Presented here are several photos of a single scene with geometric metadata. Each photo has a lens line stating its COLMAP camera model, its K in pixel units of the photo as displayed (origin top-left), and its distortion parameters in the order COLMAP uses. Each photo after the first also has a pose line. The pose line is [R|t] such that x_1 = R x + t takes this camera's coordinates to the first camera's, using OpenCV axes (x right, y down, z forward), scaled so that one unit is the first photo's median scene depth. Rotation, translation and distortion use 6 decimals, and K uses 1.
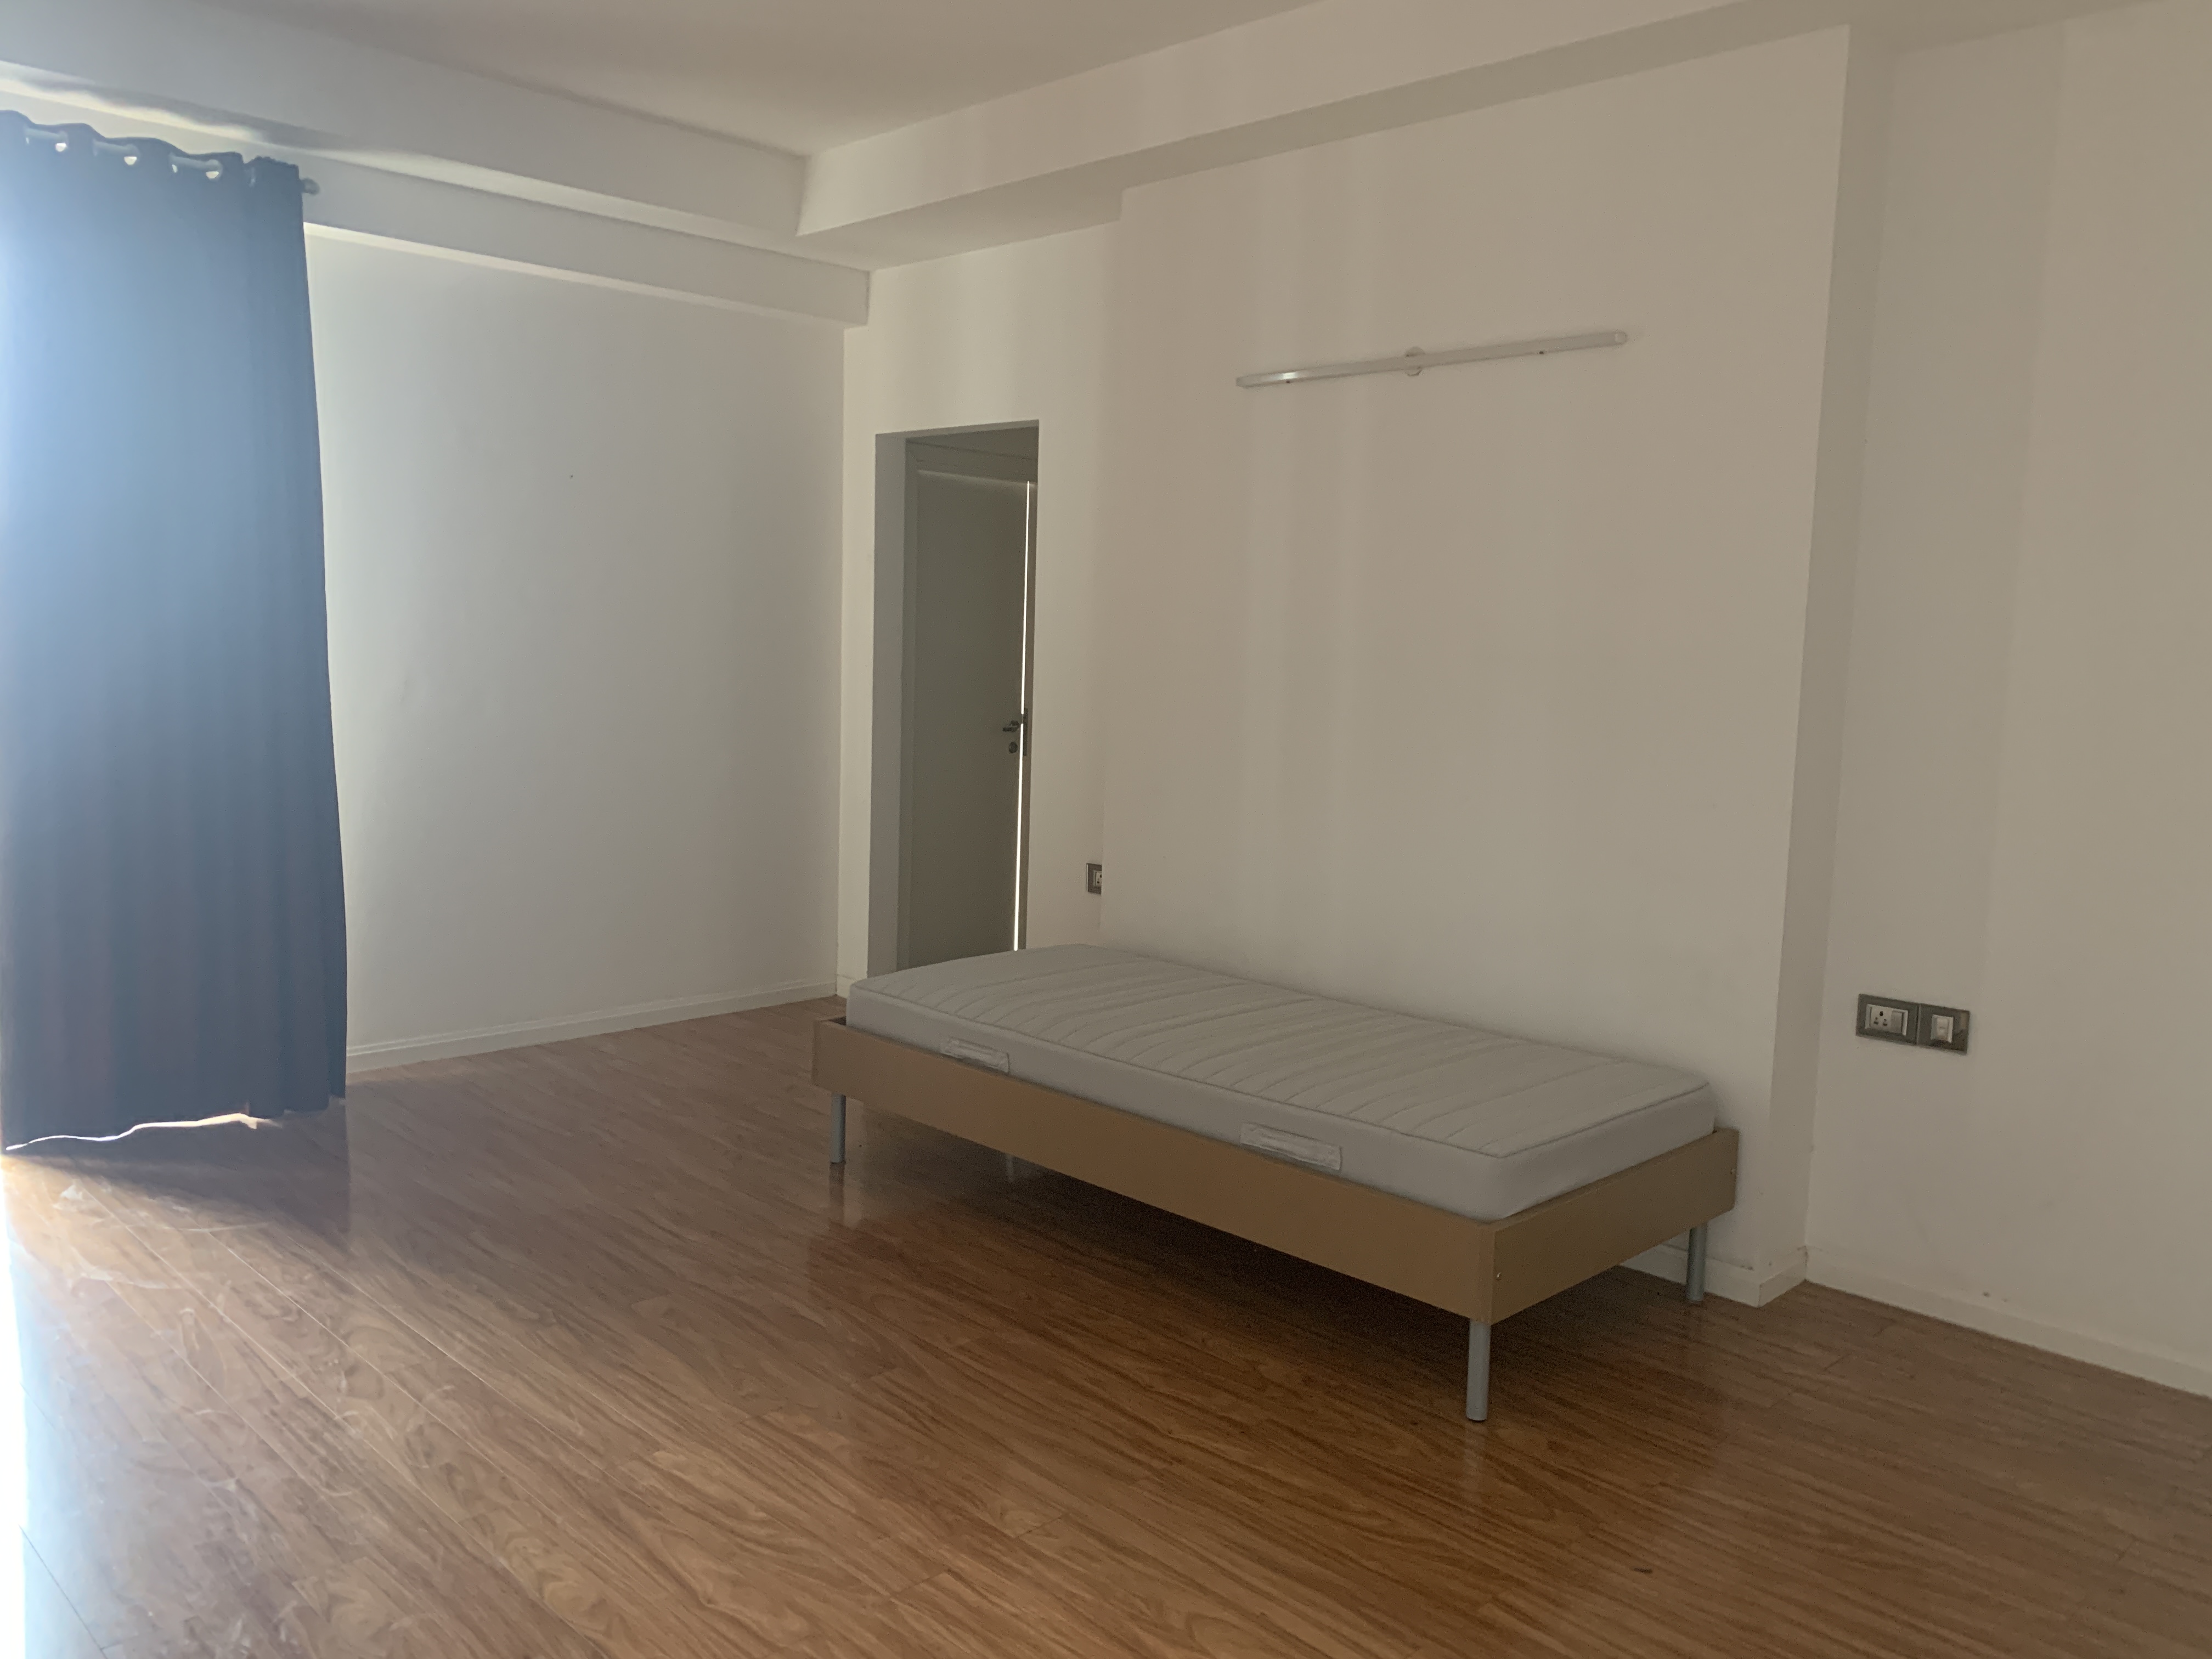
lens RADIAL K [[1688.9, 0, 1154.4], [0, 1688.9, 822.6], [0, 0, 1]] dist [0.010000, -0.010565]
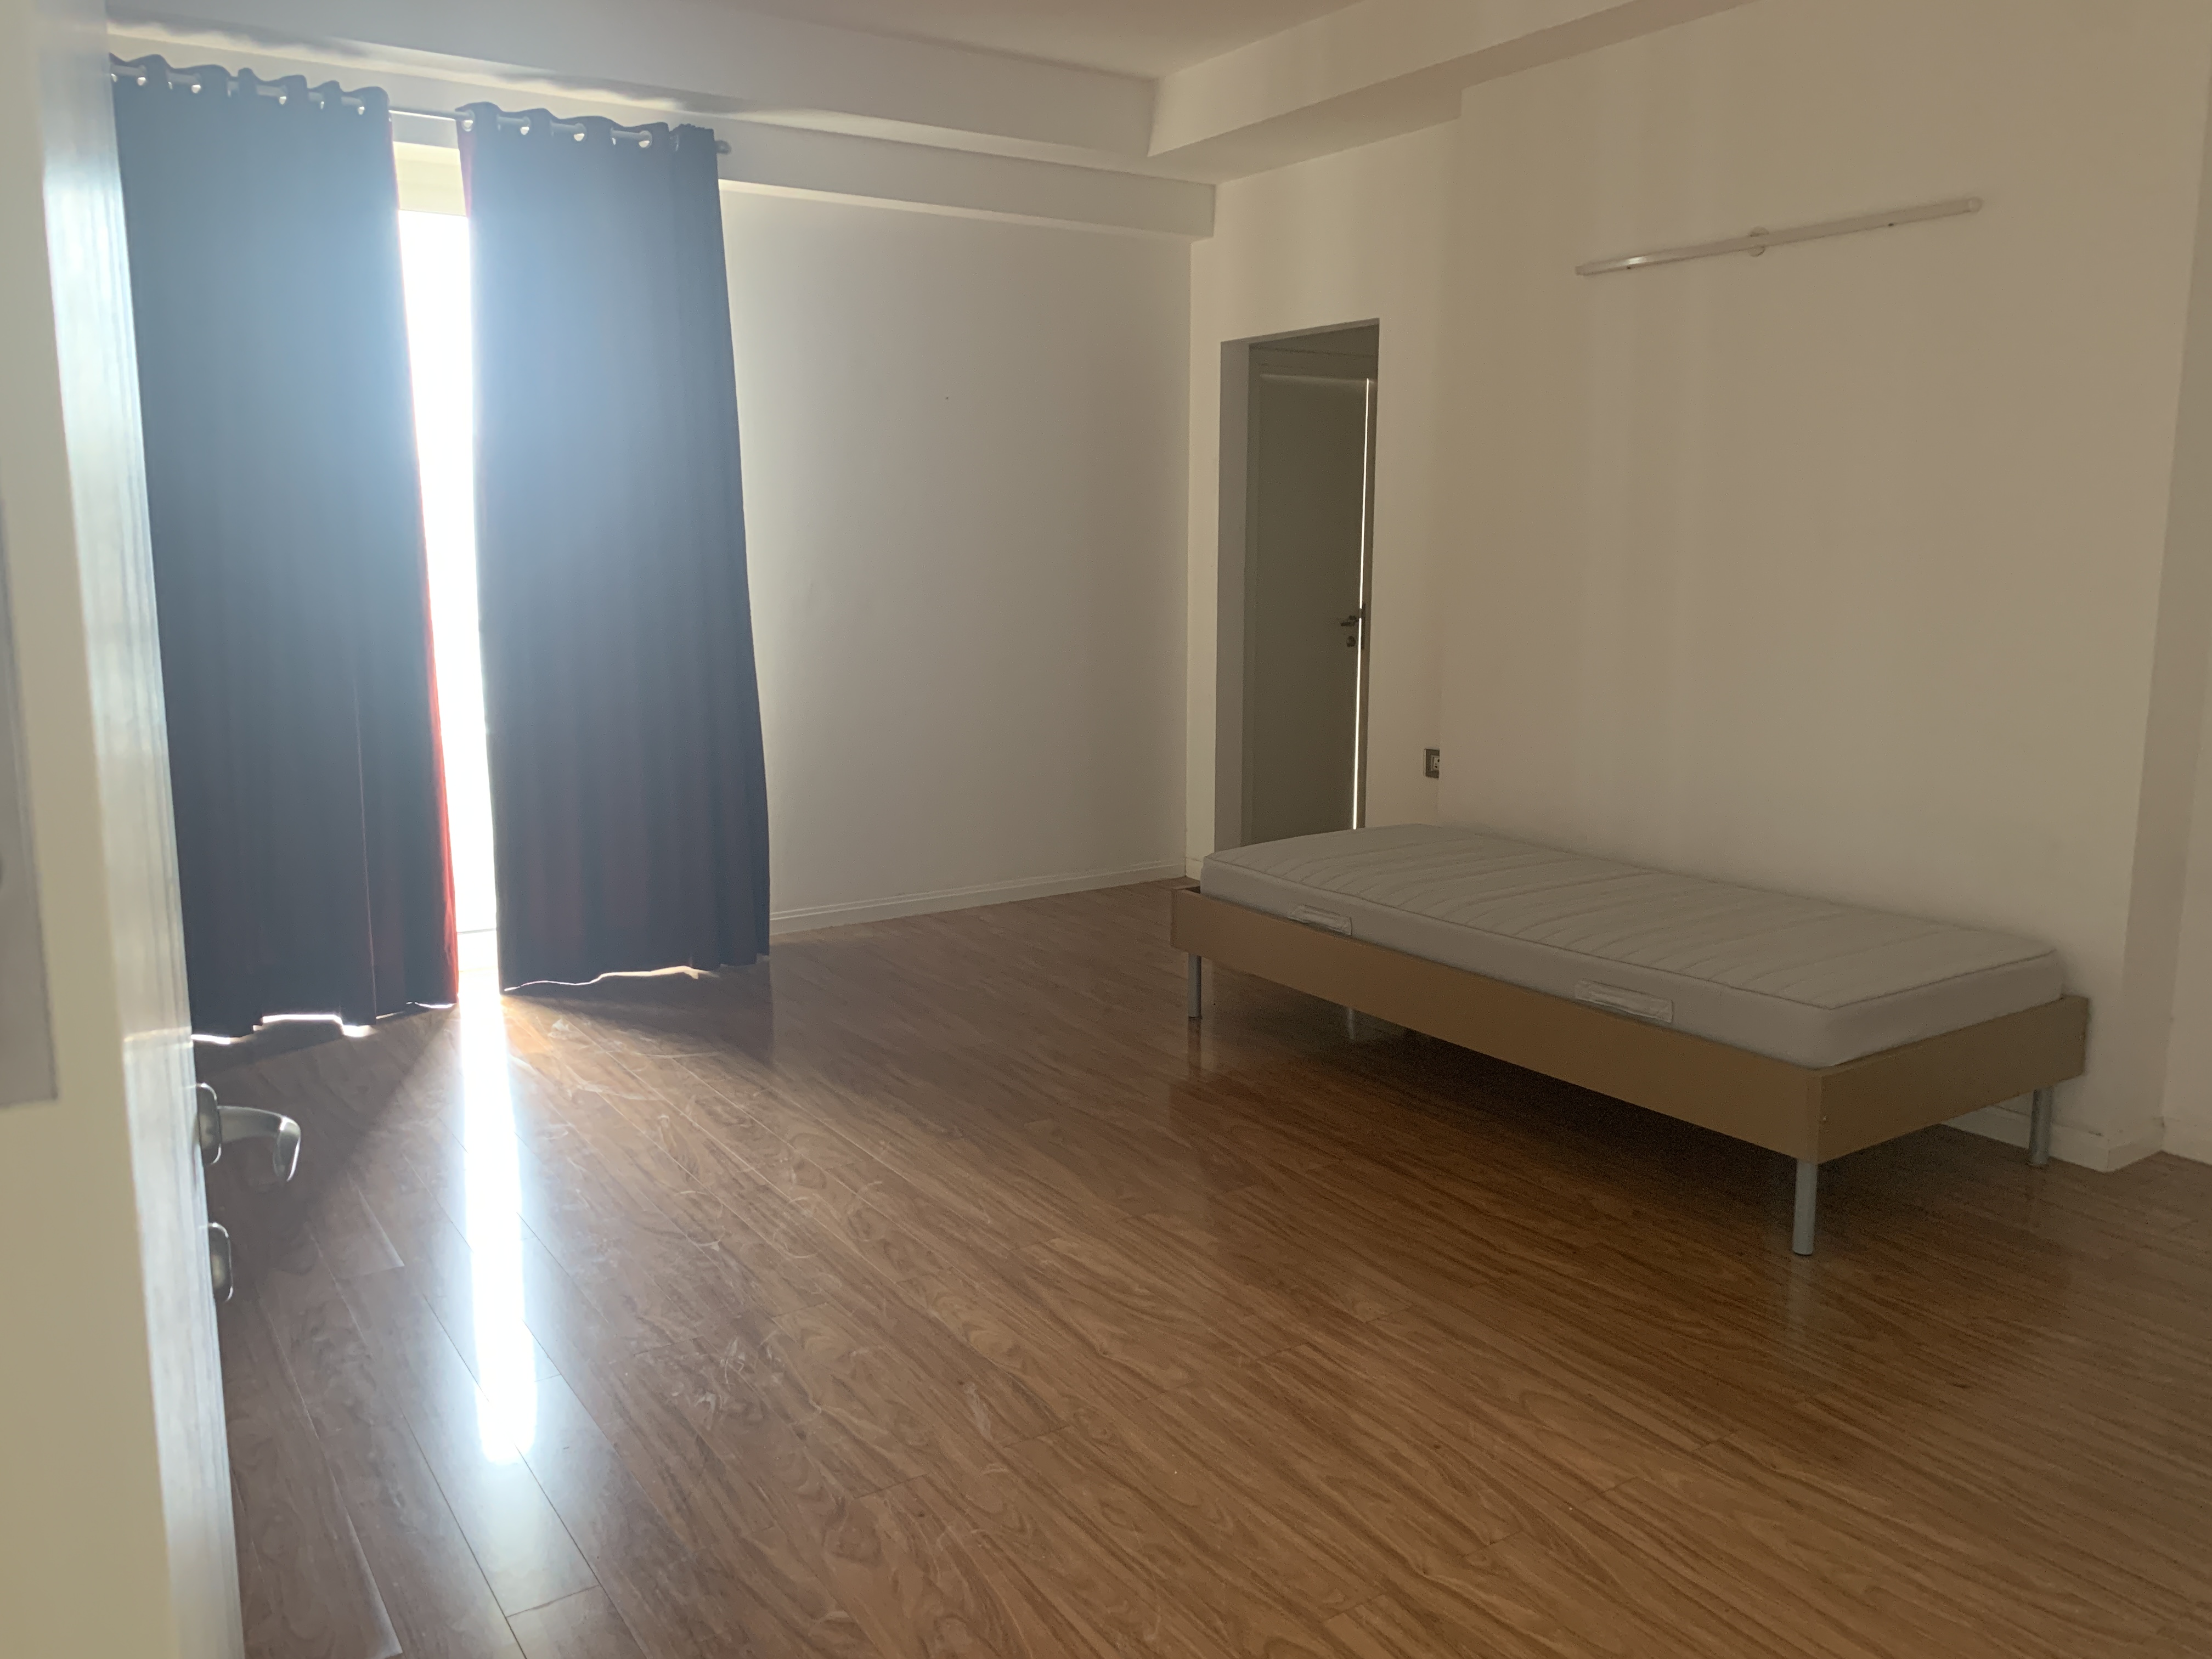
lens RADIAL K [[1703.8, 0, 1110.4], [0, 1703.8, 807.3], [0, 0, 1]] dist [0.014416, -0.017515]
pose [[0.975927, 0.003301, -0.218073, -0.000444], [0.006683, 0.998963, 0.045031, 0.019524], [0.217995, -0.045404, 0.974893, -0.109502]]
